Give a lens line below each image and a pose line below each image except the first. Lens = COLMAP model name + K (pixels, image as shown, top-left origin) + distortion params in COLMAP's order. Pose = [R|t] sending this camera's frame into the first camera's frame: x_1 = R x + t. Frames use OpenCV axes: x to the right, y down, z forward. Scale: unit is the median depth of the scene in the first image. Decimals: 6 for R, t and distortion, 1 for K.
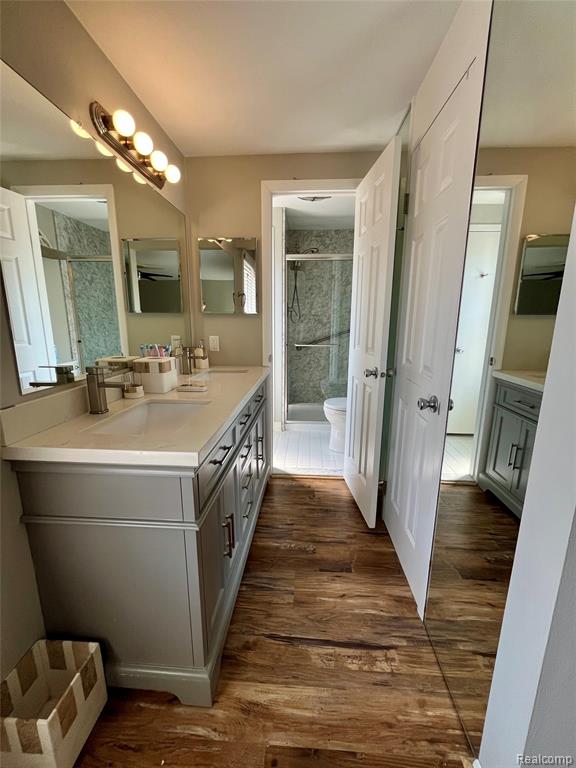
lens RADIAL K [[312.7, 0, 289.4], [0, 312.7, 382.3], [0, 0, 1]] dist [-0.002359, 0.000067]
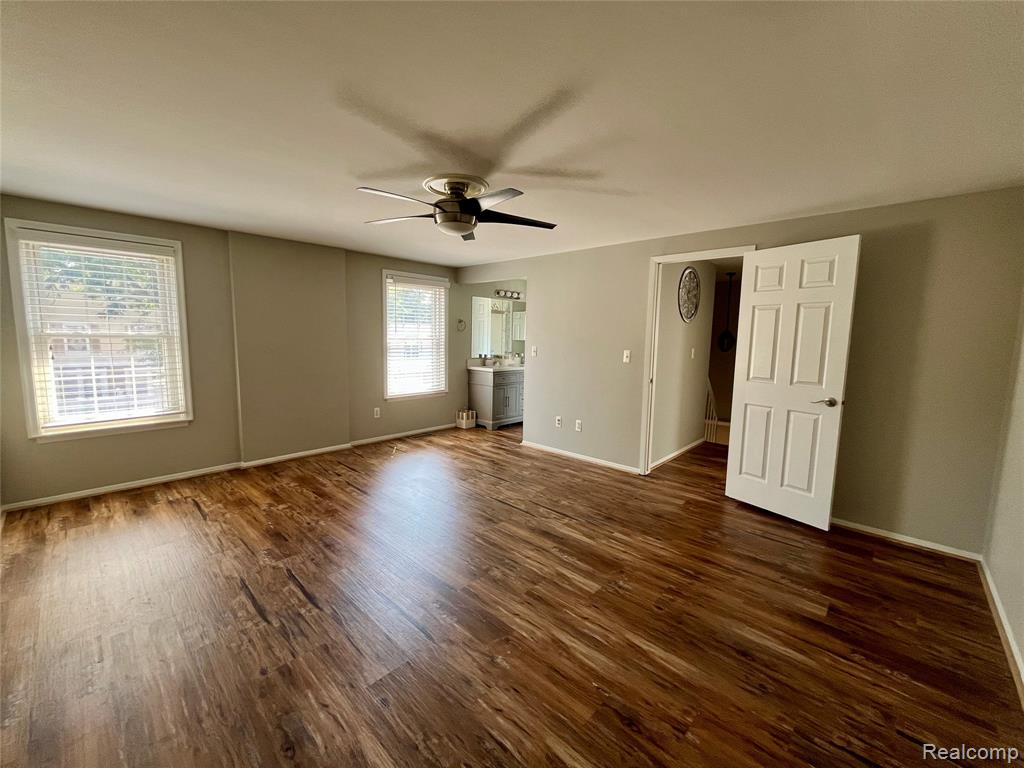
lens RADIAL K [[416.9, 0, 516.4], [0, 416.9, 382.4], [0, 0, 1]] dist [-0.002359, 0.000067]
pose [[0.771756, 0.076585, -0.631291, 2.563662], [-0.136737, 0.989486, -0.047122, 0.417233], [0.621045, 0.122687, 0.774113, -2.394122]]
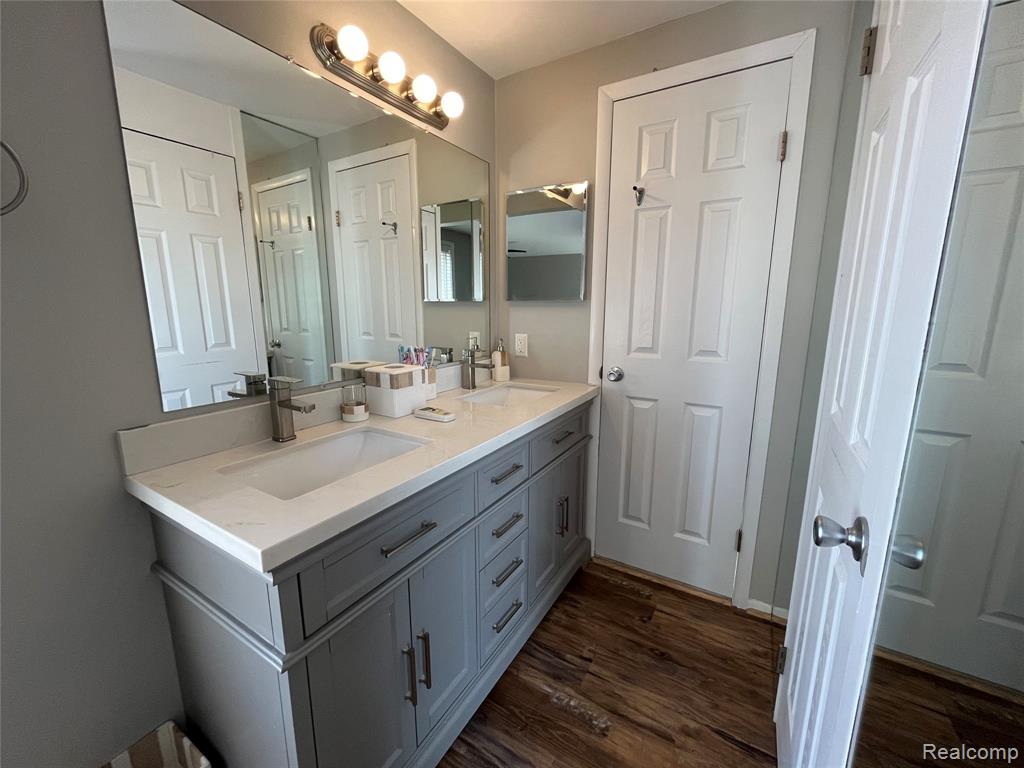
lens RADIAL K [[416.9, 0, 510.5], [0, 416.9, 382.2], [0, 0, 1]] dist [-0.002359, 0.000067]
pose [[0.885950, 0.079277, -0.456954, 0.248442], [-0.086143, 0.996266, 0.005827, -0.072337], [0.455710, 0.034201, 0.889471, 0.284807]]
